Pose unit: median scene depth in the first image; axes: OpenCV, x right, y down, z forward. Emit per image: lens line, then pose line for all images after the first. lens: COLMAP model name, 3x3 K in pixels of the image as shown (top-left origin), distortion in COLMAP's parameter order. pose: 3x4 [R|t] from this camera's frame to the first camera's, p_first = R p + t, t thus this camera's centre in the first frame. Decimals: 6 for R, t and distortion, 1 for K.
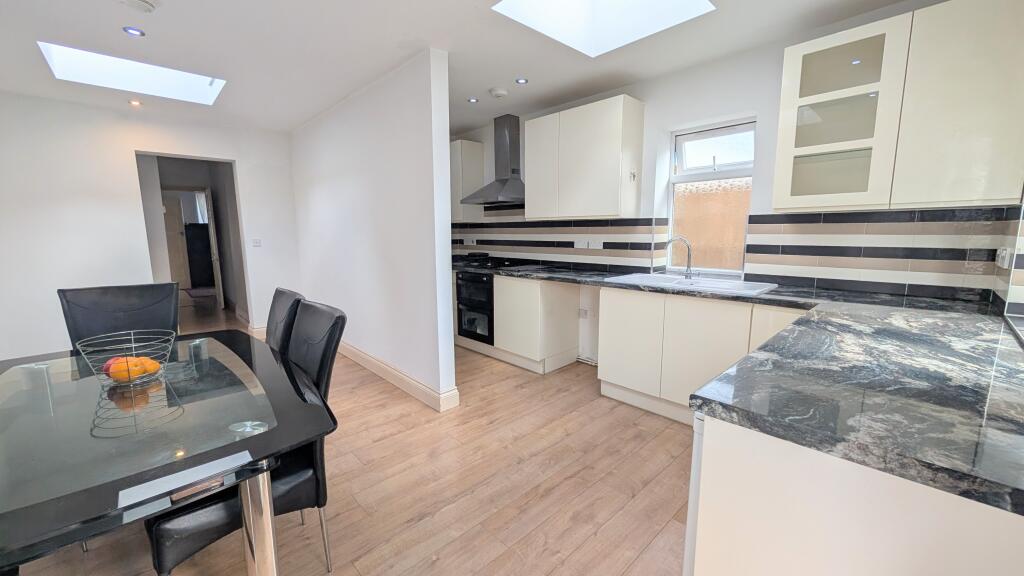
lens RADIAL K [[393.4, 0, 508.2], [0, 393.4, 287.7], [0, 0, 1]] dist [-0.000082, 0.000241]
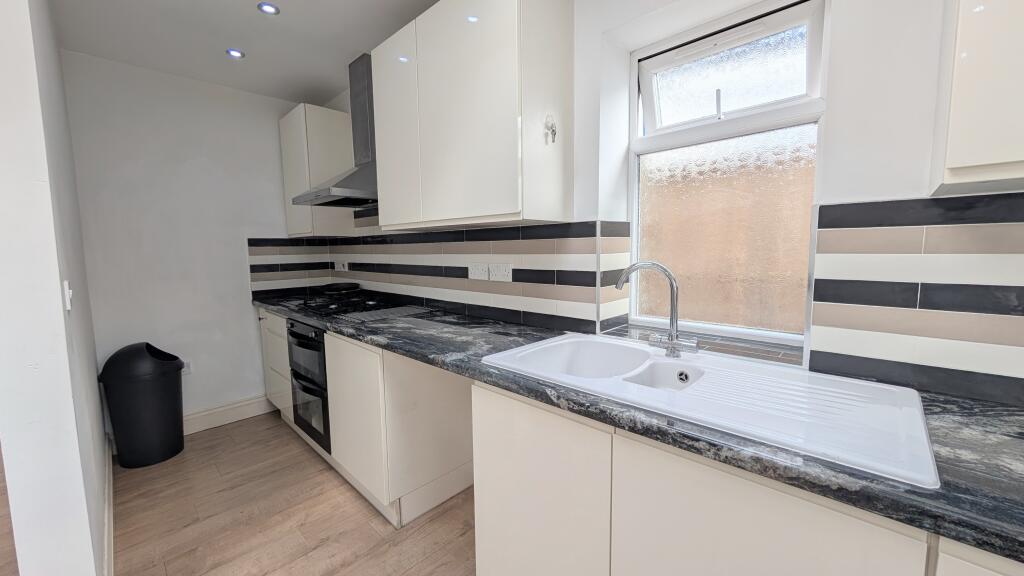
lens RADIAL K [[393.4, 0, 508.2], [0, 393.4, 287.7], [0, 0, 1]] dist [-0.000082, 0.000241]
pose [[0.999067, -0.009356, 0.042158, 0.230776], [0.011278, 0.998897, -0.045587, -0.071648], [-0.041685, 0.046019, 0.998070, 0.509556]]
